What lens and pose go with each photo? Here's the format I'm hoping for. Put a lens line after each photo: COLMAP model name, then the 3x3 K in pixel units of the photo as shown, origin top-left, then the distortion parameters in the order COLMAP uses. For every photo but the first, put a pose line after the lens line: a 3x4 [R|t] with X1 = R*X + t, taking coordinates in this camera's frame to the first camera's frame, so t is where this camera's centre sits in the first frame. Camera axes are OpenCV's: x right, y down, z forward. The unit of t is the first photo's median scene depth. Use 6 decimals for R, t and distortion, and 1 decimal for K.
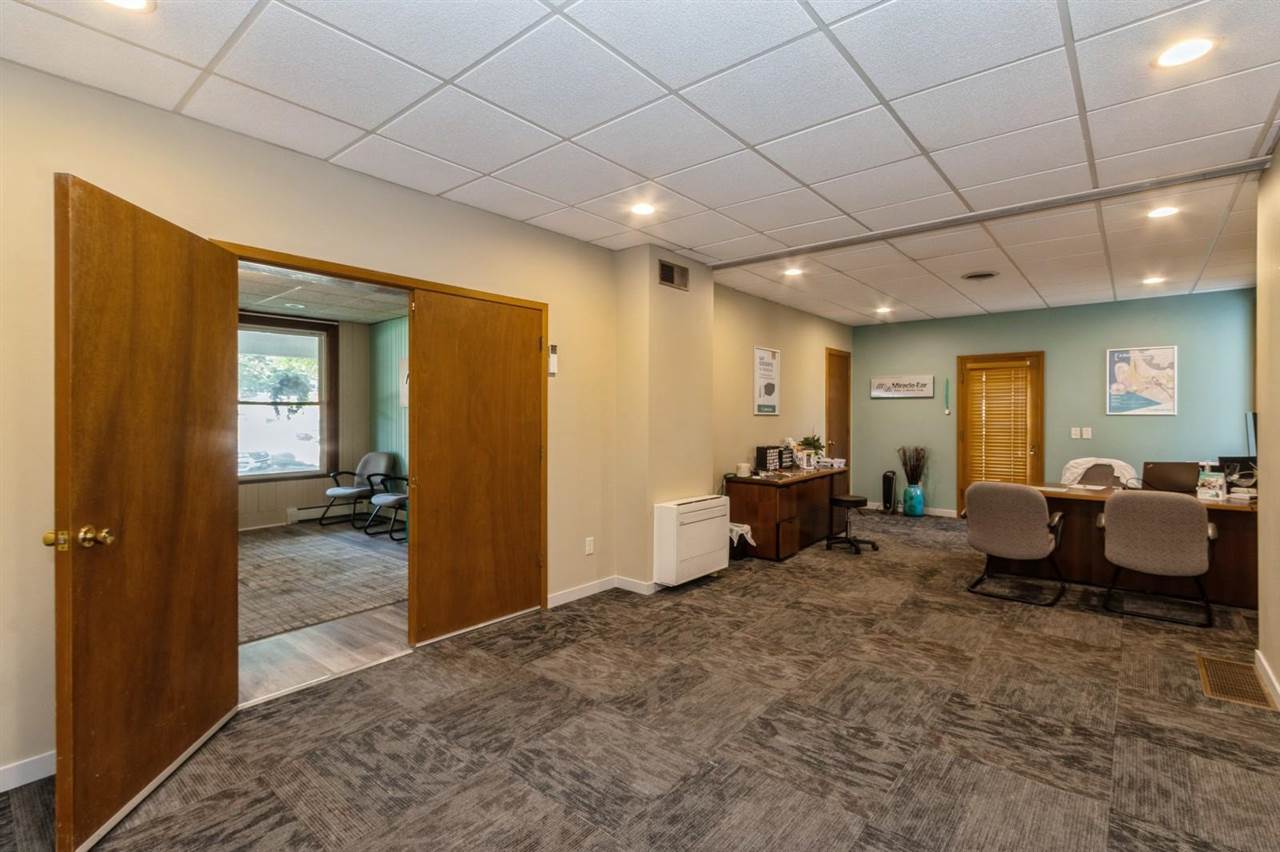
lens RADIAL K [[594.9, 0, 635.7], [0, 594.9, 425.1], [0, 0, 1]] dist [0.004965, -0.001370]
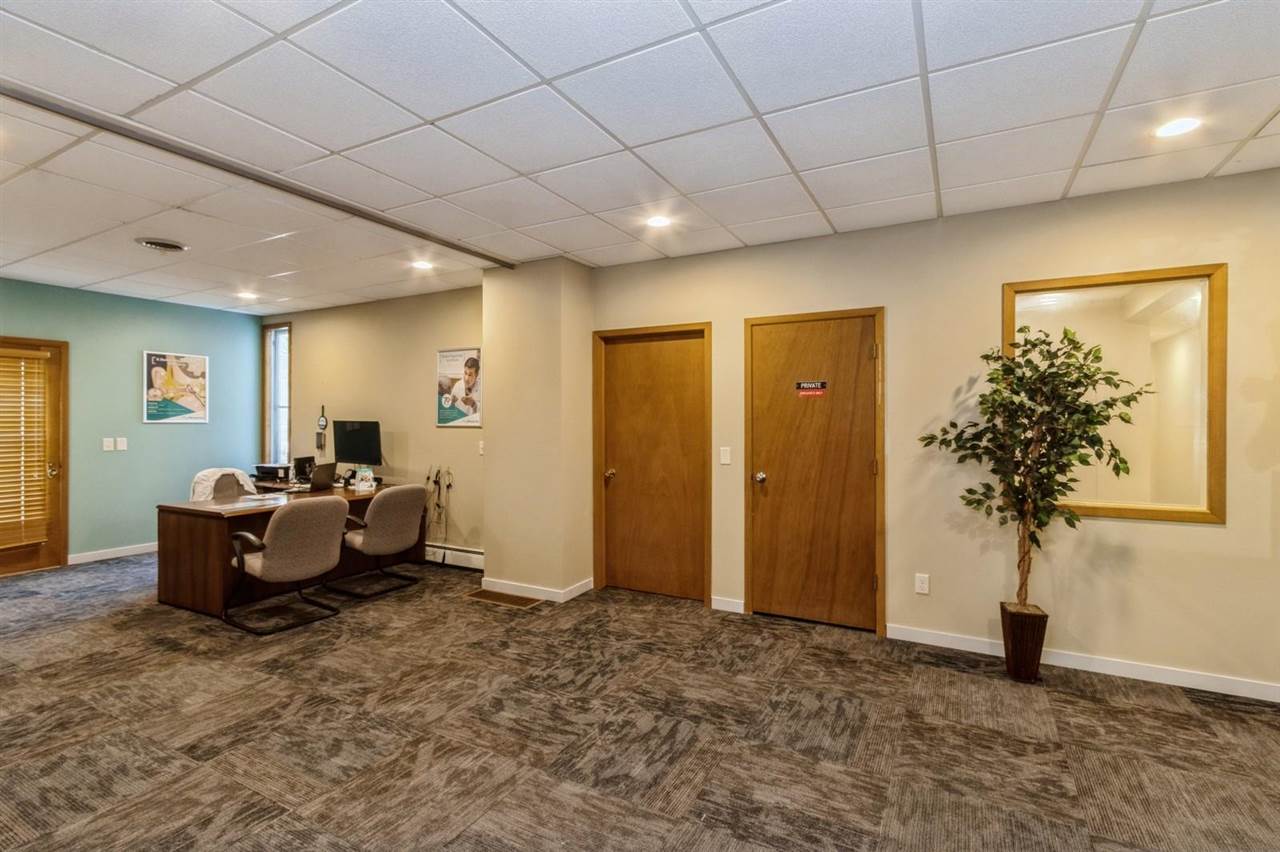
lens RADIAL K [[594.9, 0, 642.2], [0, 594.9, 418.9], [0, 0, 1]] dist [0.004965, -0.001370]
pose [[-0.209862, 0.002593, 0.977728, -0.509200], [0.017826, 0.999840, 0.001174, -0.021524], [-0.977568, 0.017676, -0.209875, 0.890595]]
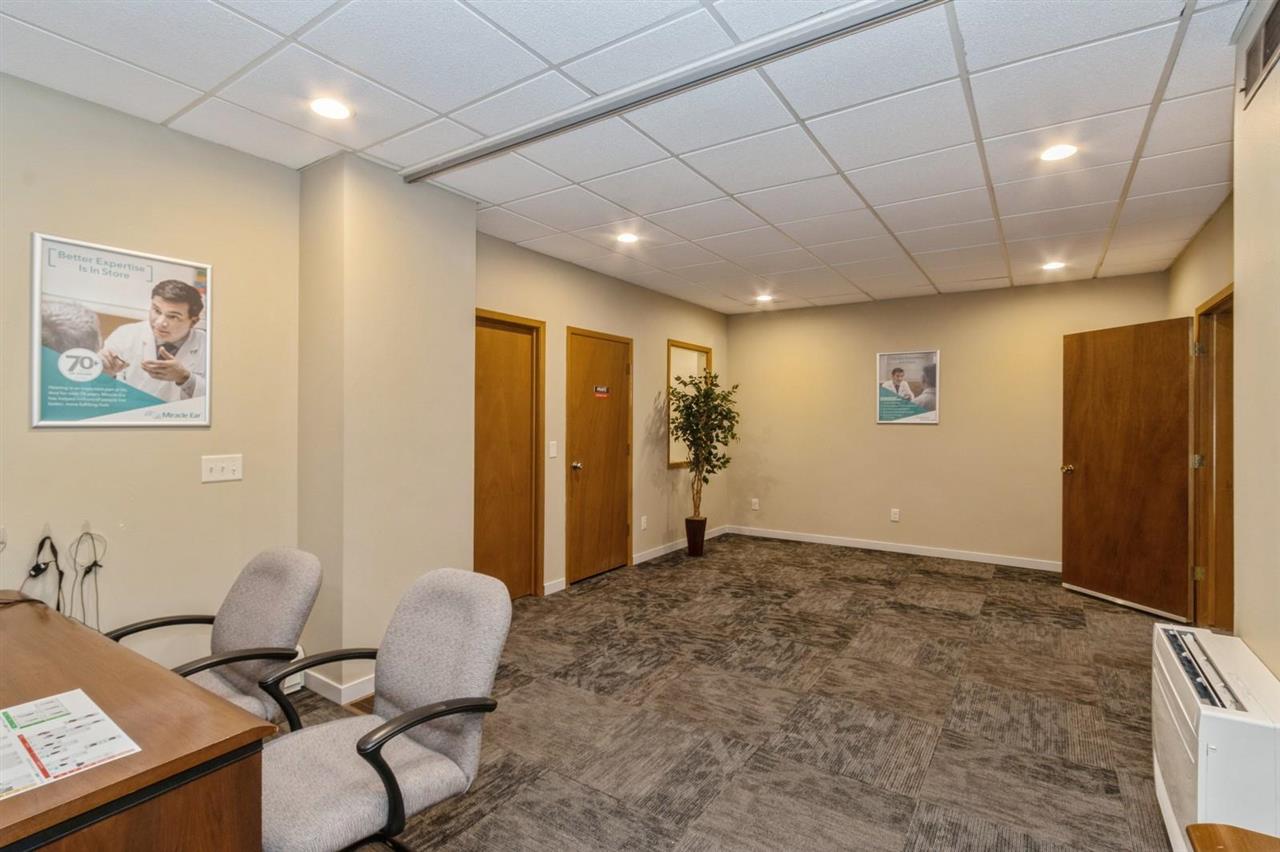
lens RADIAL K [[594.9, 0, 652.3], [0, 594.9, 423.0], [0, 0, 1]] dist [0.004965, -0.001370]
pose [[-0.991803, -0.004375, -0.127705, 0.684960], [-0.007649, 0.999654, 0.025157, -0.035728], [0.127550, 0.025928, -0.991493, 1.866002]]
